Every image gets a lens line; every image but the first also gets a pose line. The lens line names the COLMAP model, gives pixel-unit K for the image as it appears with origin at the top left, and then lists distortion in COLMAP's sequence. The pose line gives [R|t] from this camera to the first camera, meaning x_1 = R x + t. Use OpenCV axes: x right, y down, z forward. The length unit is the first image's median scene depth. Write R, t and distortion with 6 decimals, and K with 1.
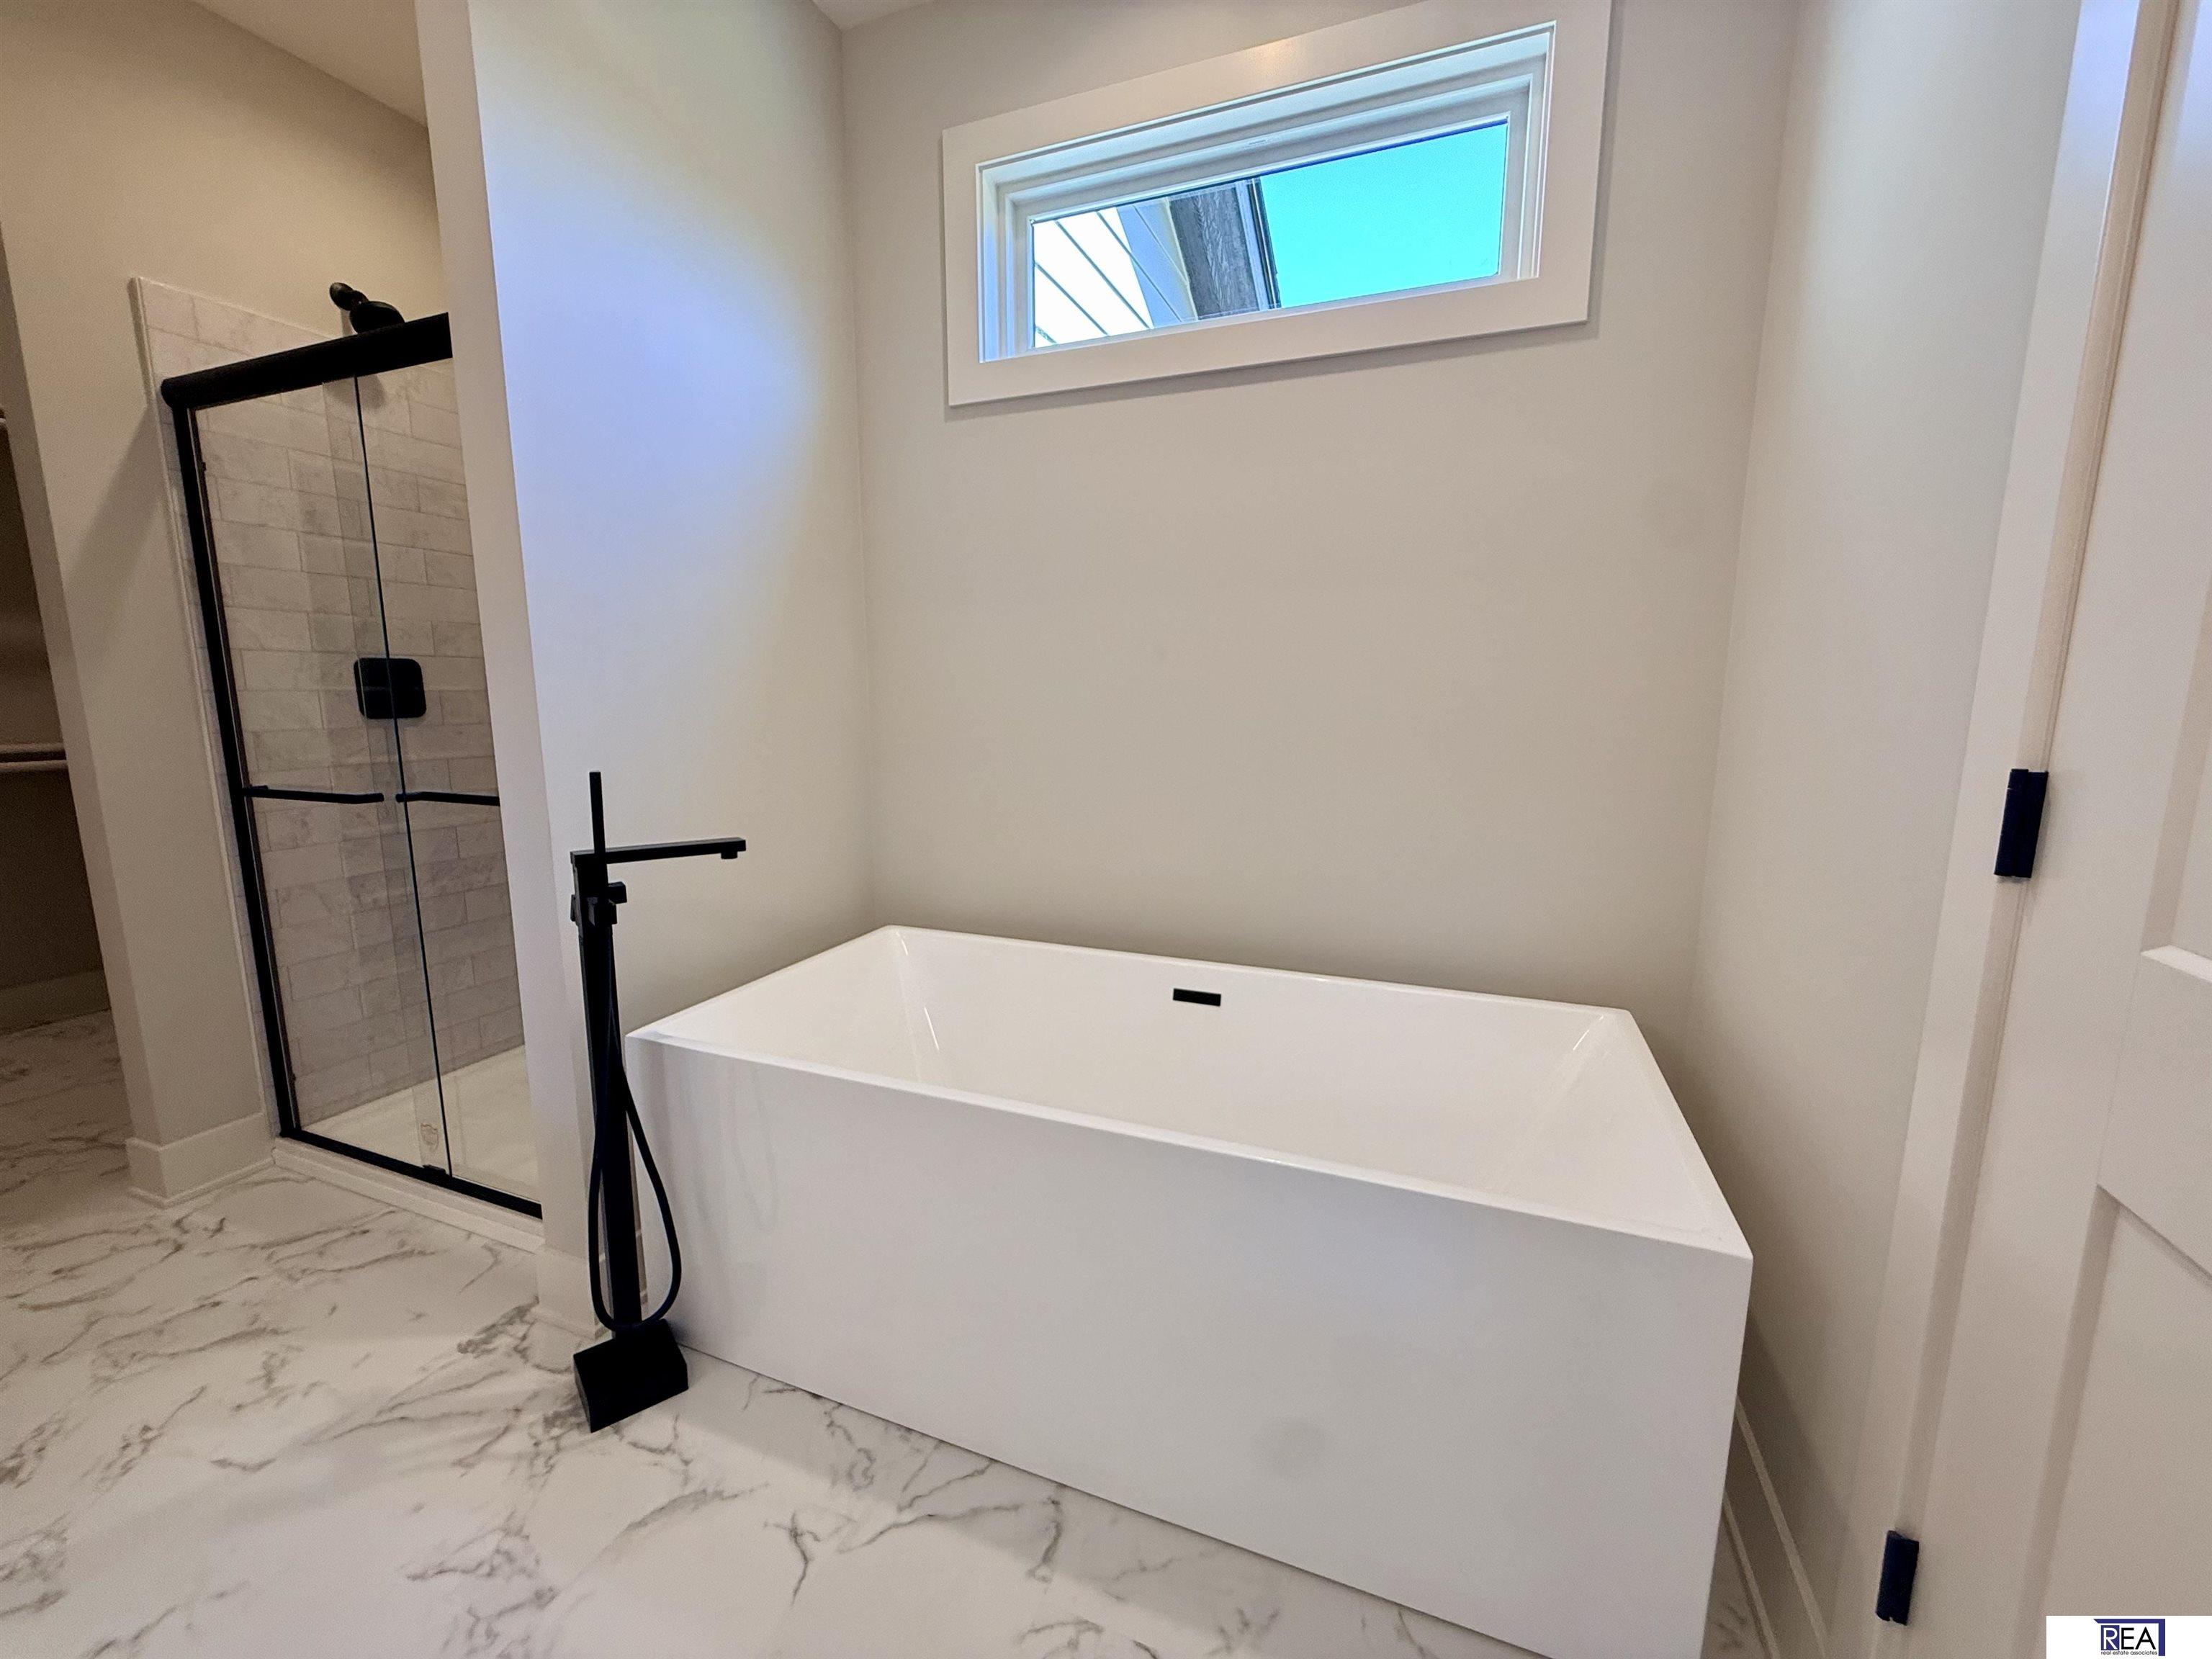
lens RADIAL K [[882.0, 0, 1106.0], [0, 882.0, 829.5], [0, 0, 1]] dist [-0.000507, 0.000234]
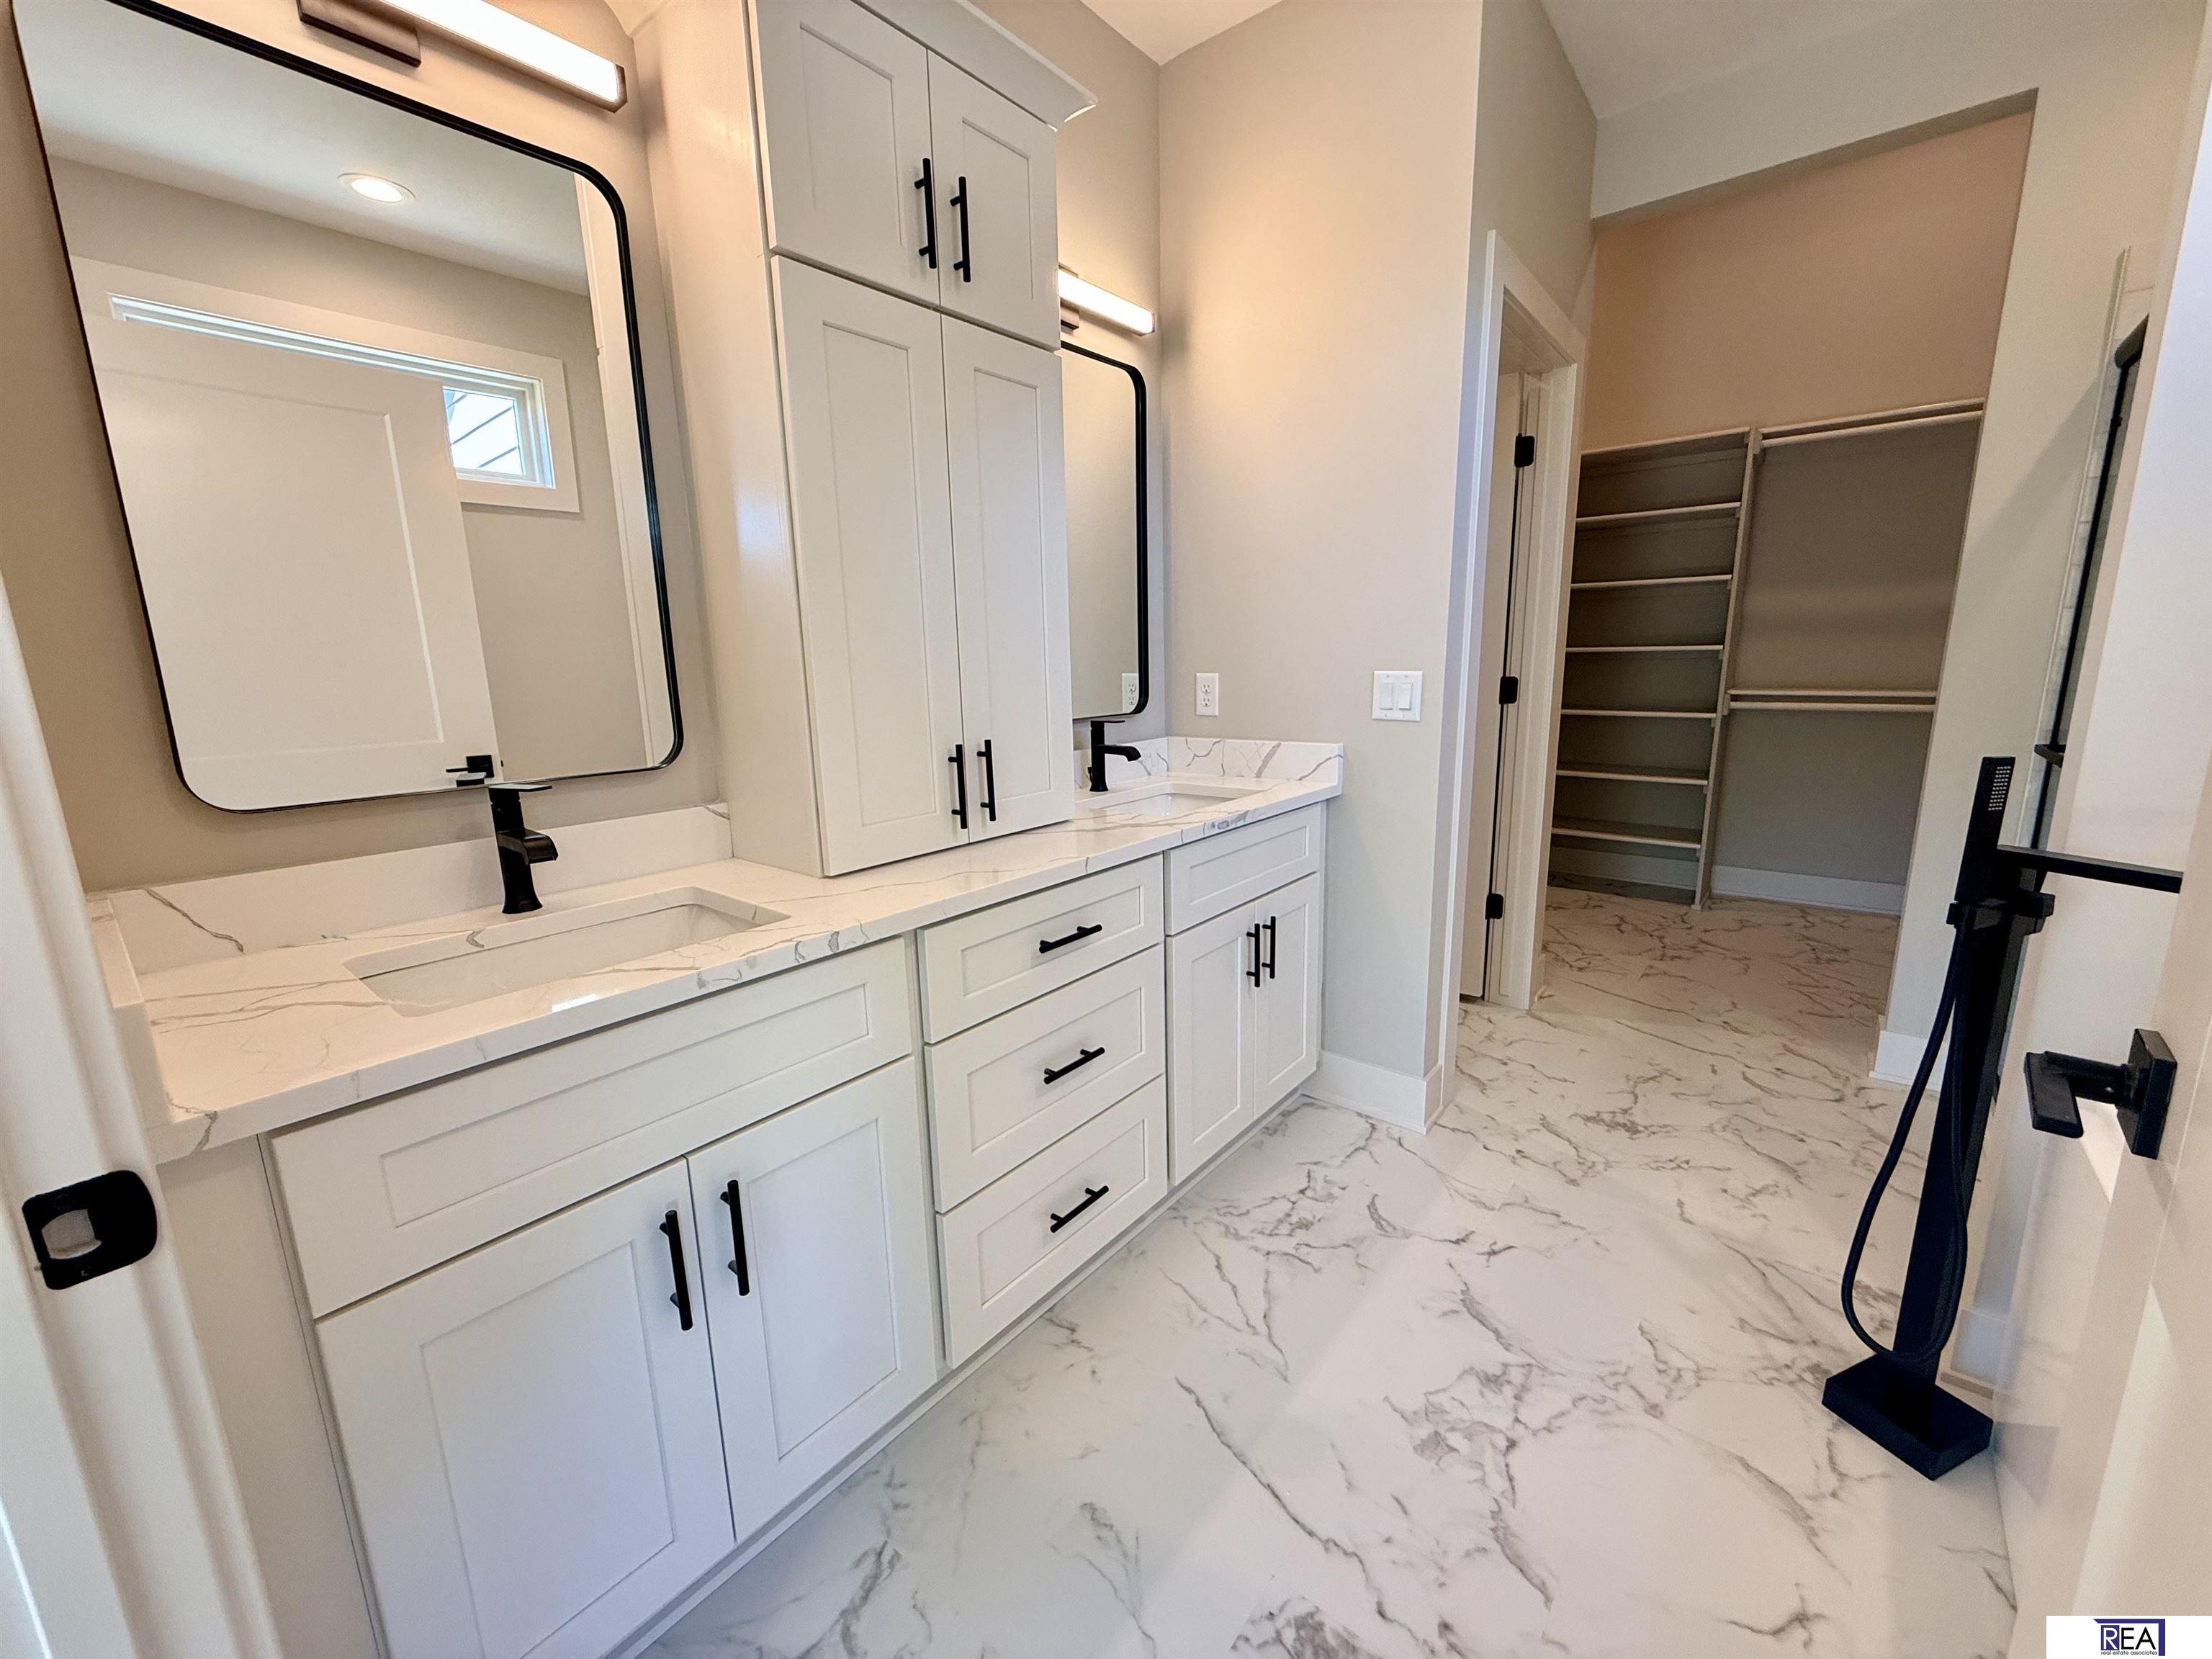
lens RADIAL K [[882.0, 0, 1106.0], [0, 882.0, 829.5], [0, 0, 1]] dist [-0.000507, 0.000234]
pose [[-0.299677, 0.191295, -0.934666, 0.502600], [-0.125491, 0.963276, 0.237386, -0.087570], [0.945751, 0.188431, -0.264666, 0.391605]]
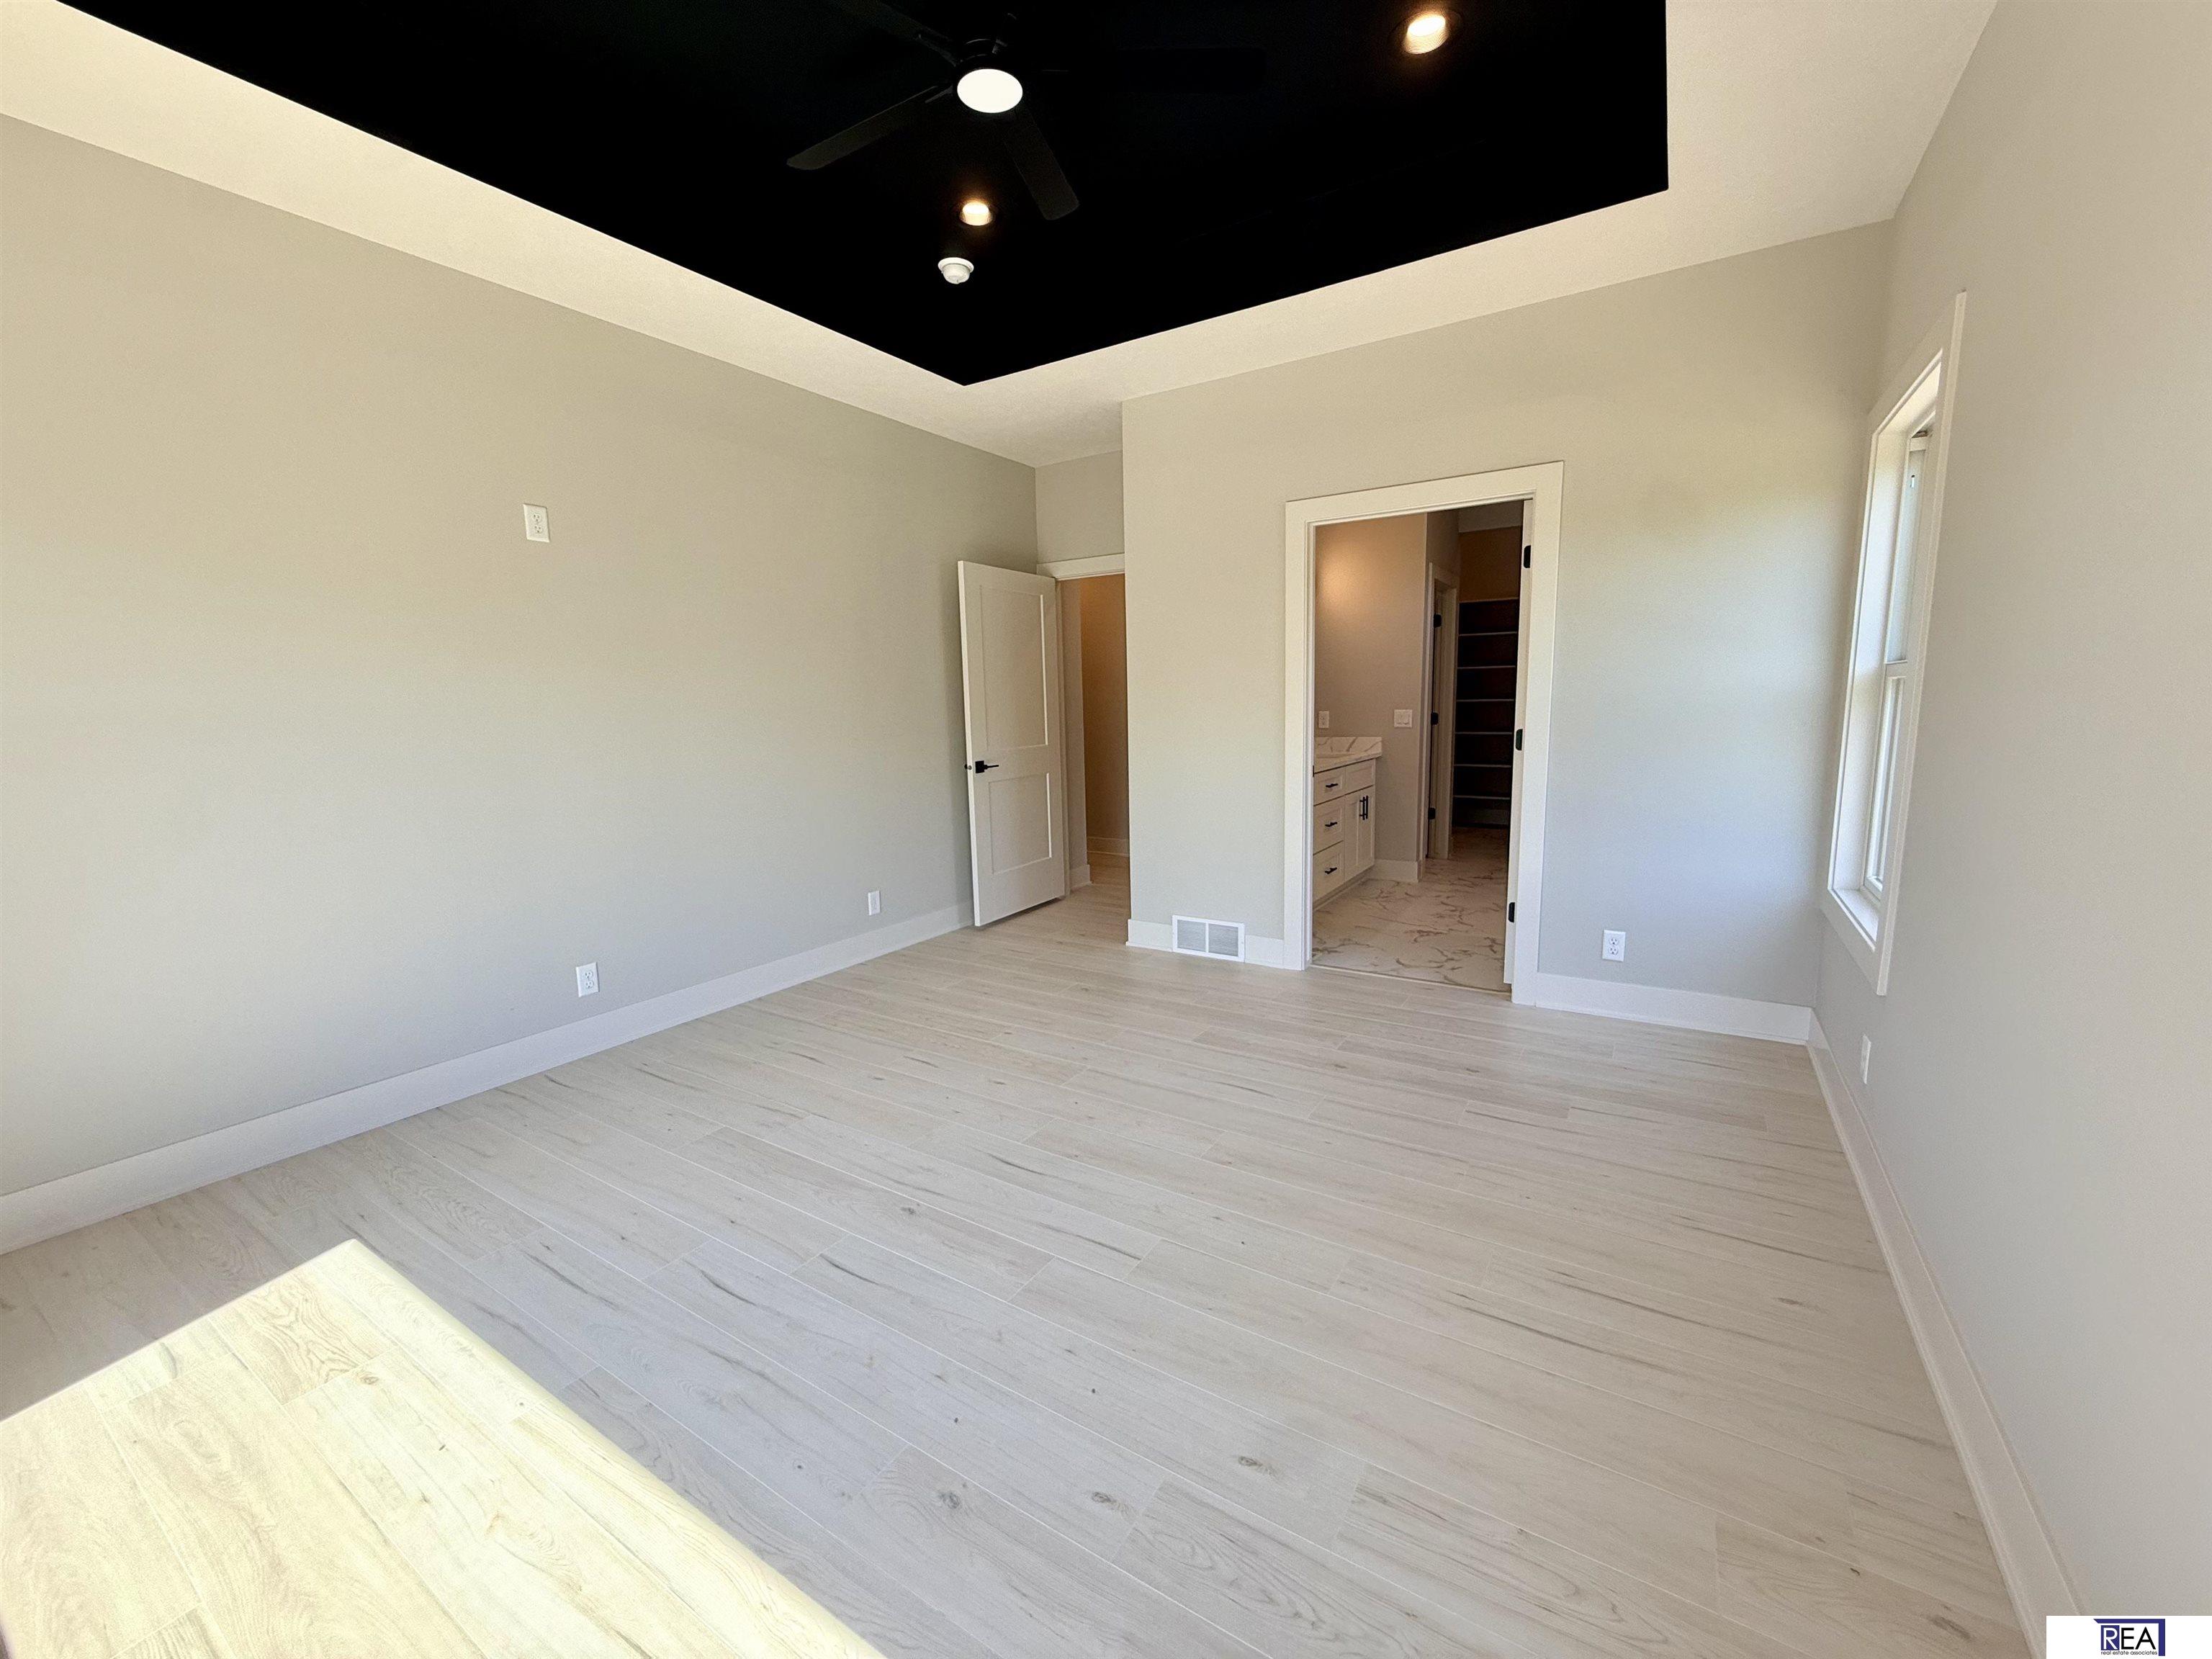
lens RADIAL K [[886.1, 0, 1106.0], [0, 886.1, 829.5], [0, 0, 1]] dist [-0.000560, 0.000017]
pose [[-0.180325, 0.146228, -0.972677, 3.455165], [-0.127692, 0.977039, 0.170556, -0.032957], [0.975283, 0.154958, -0.157512, -0.242357]]
